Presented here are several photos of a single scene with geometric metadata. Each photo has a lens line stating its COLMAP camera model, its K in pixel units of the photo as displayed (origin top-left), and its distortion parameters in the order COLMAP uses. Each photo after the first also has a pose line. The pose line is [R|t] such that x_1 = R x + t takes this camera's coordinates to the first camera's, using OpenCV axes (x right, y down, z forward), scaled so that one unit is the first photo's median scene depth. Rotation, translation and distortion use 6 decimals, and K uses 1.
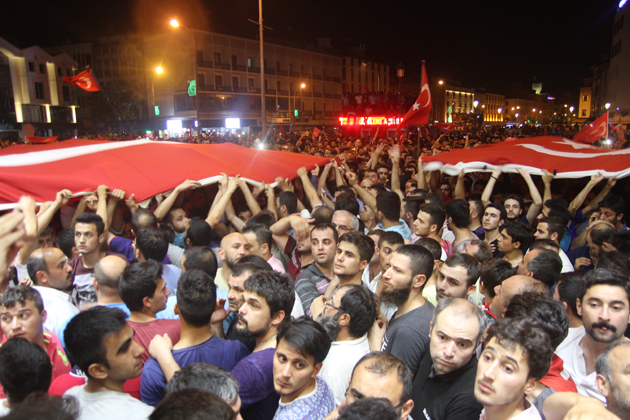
lens RADIAL K [[498.2, 0, 317.6], [0, 498.2, 222.0], [0, 0, 1]] dist [-0.112814, 0.099493]
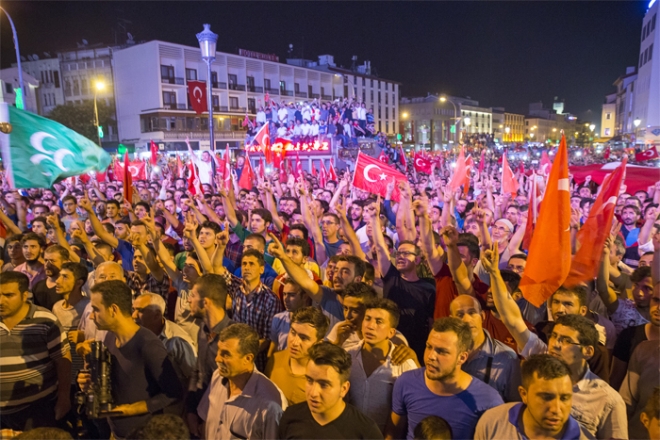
lens RADIAL K [[465.4, 0, 325.4], [0, 465.4, 219.6], [0, 0, 1]] dist [-0.069763, 0.046441]
pose [[0.998597, 0.006677, -0.052533, 0.060917], [-0.008453, 0.999398, -0.033656, -0.024326], [0.052276, 0.034053, 0.998052, 0.111962]]
